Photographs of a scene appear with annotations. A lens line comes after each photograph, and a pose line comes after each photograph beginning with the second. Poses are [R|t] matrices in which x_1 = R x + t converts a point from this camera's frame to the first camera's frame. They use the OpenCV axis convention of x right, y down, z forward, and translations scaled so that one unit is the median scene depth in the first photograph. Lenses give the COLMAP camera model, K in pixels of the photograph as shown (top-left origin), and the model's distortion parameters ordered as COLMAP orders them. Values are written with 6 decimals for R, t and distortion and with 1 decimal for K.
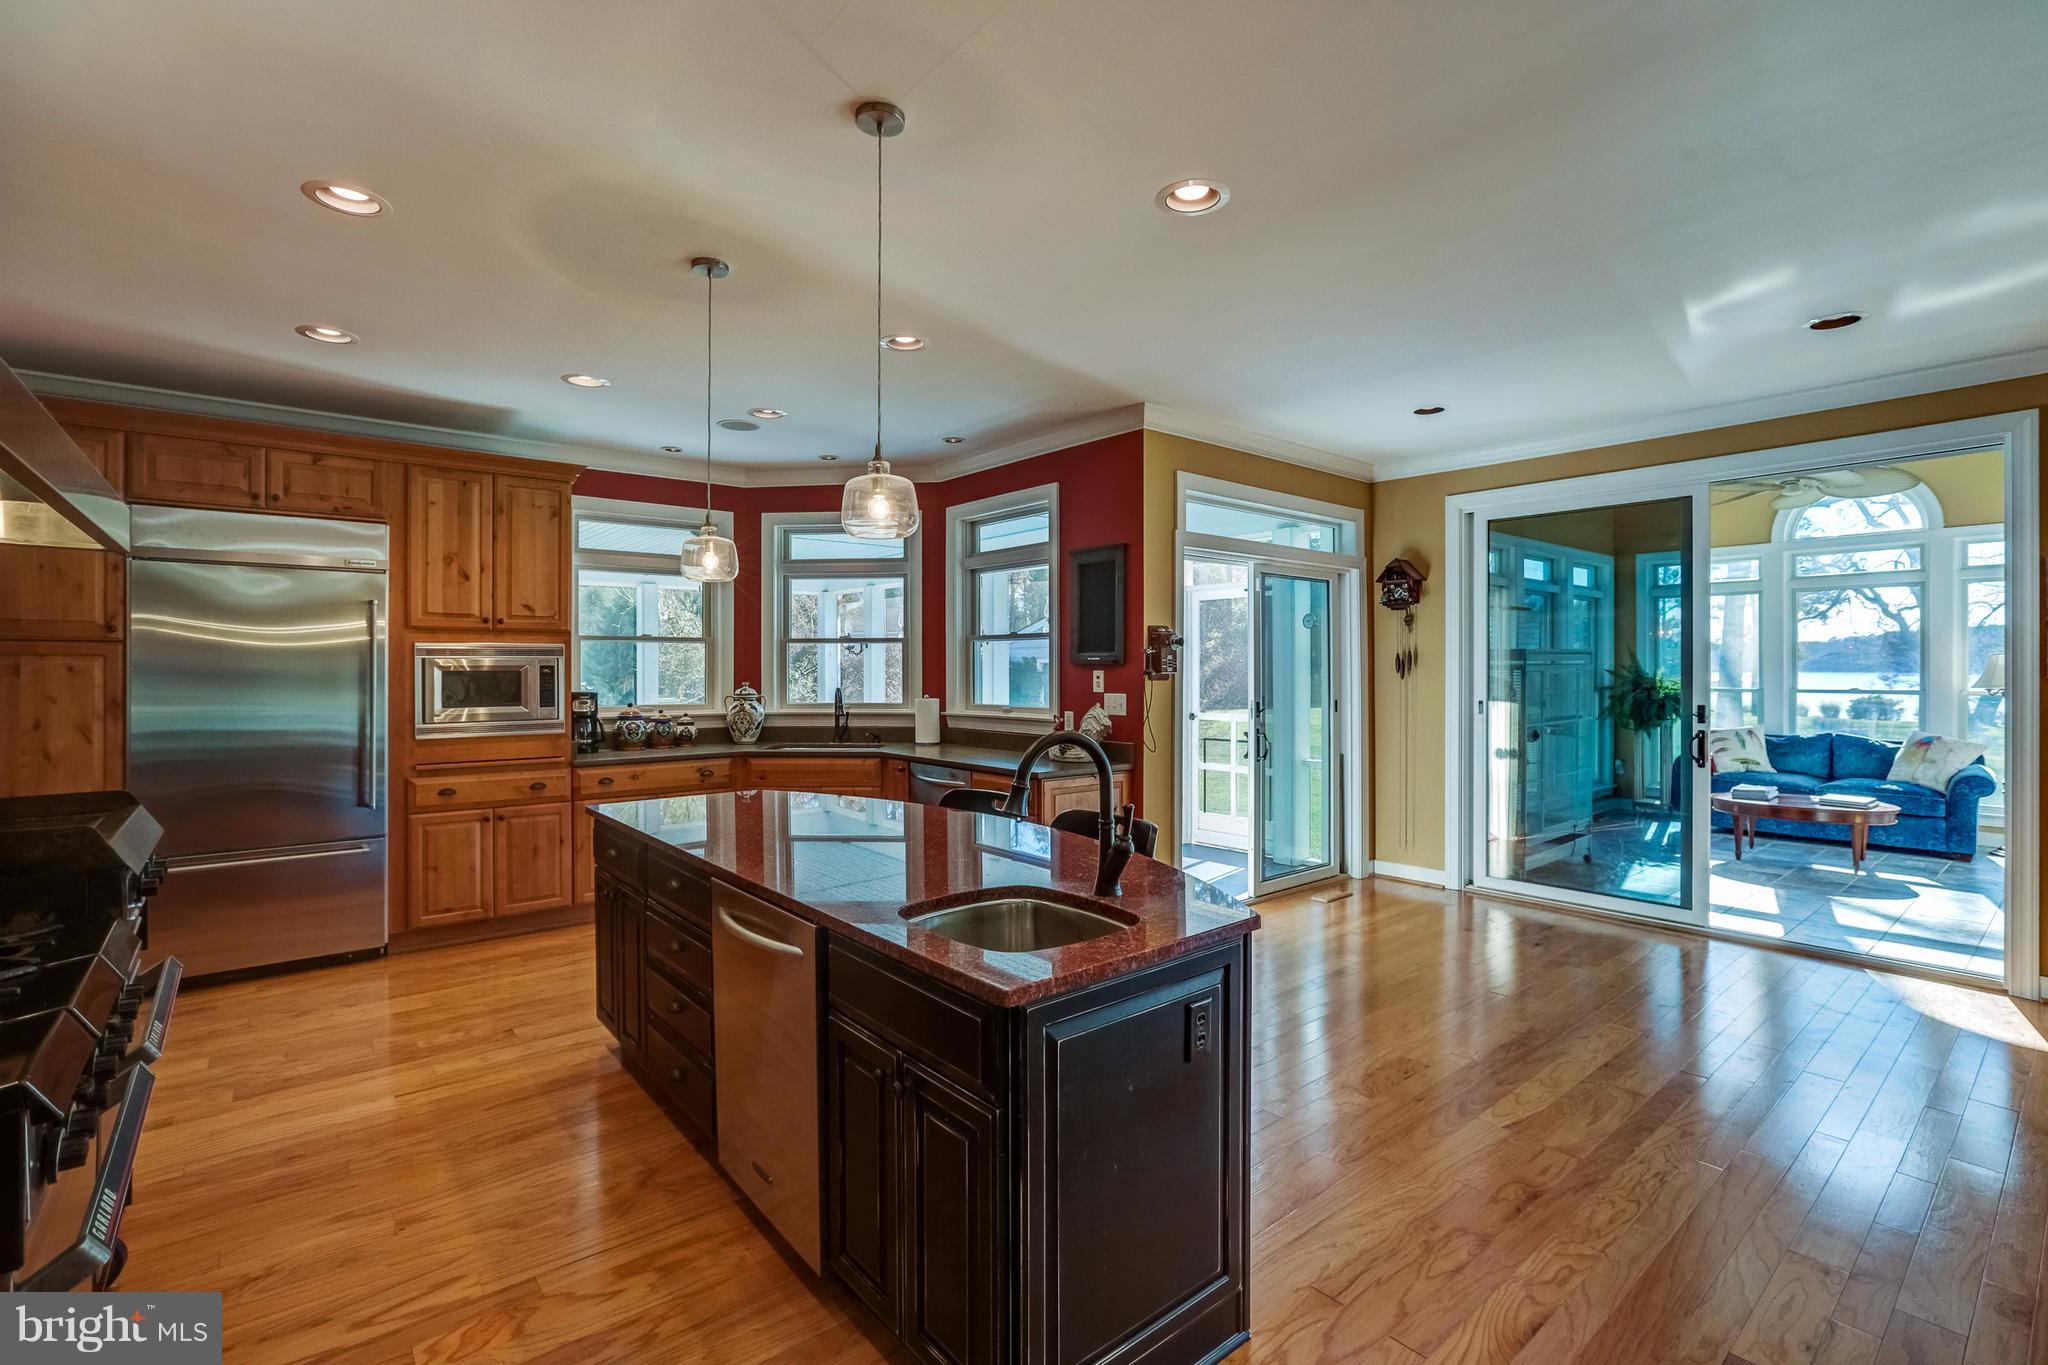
lens RADIAL K [[930.1, 0, 1018.2], [0, 930.1, 679.2], [0, 0, 1]] dist [-0.022037, 0.014359]
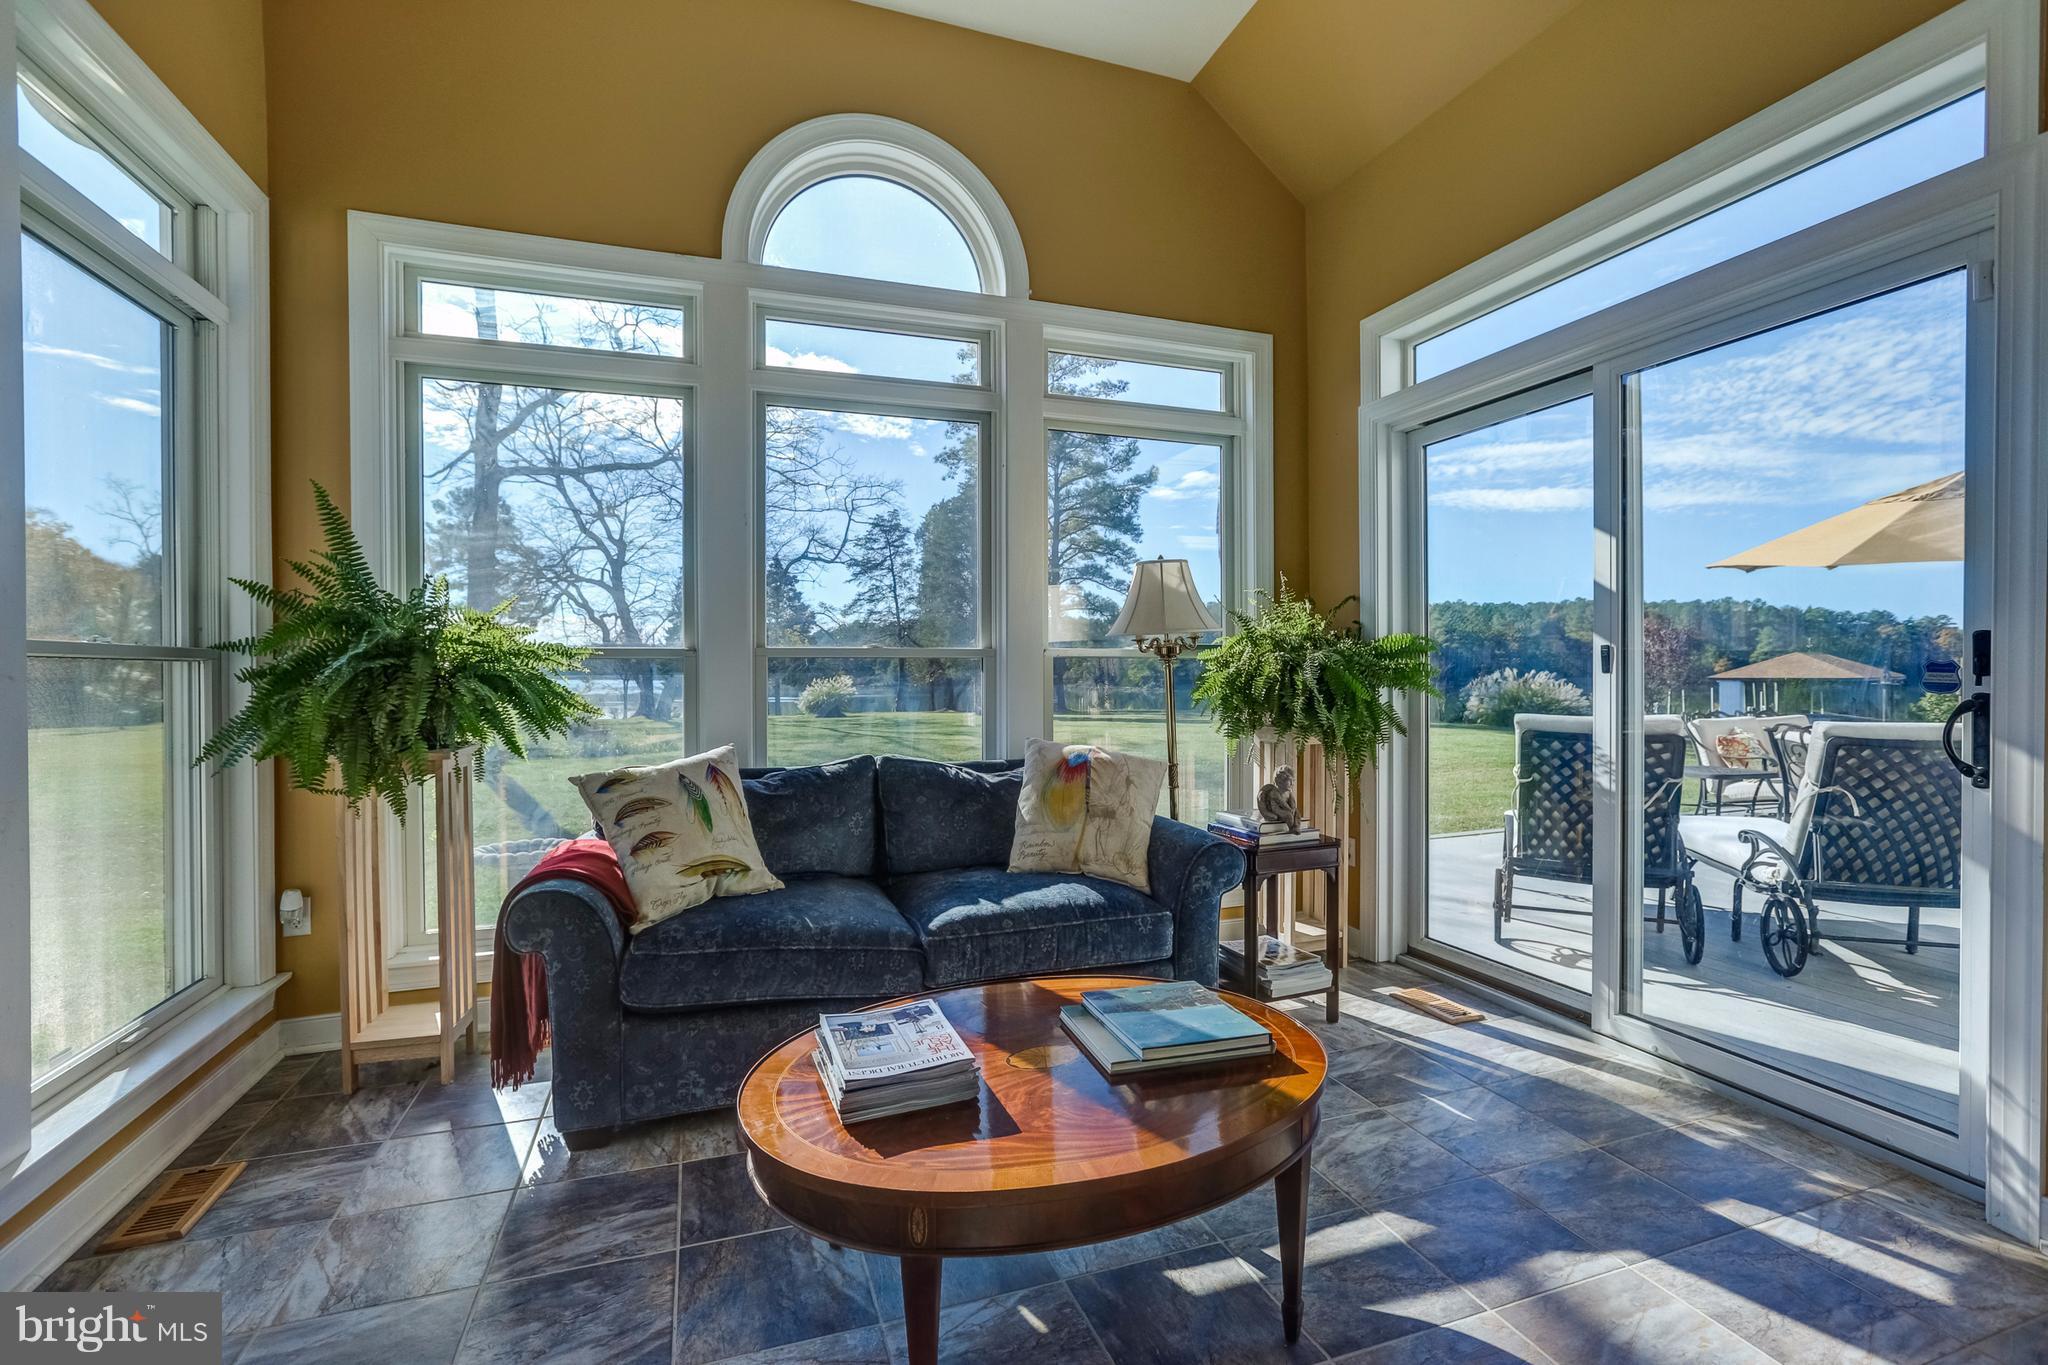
lens RADIAL K [[930.1, 0, 1018.2], [0, 930.1, 679.2], [0, 0, 1]] dist [-0.022037, 0.014359]
pose [[0.350210, -0.005055, 0.936658, 0.492588], [0.014361, 0.999897, 0.000027, 0.024905], [-0.936561, 0.013442, 0.350247, 0.734322]]
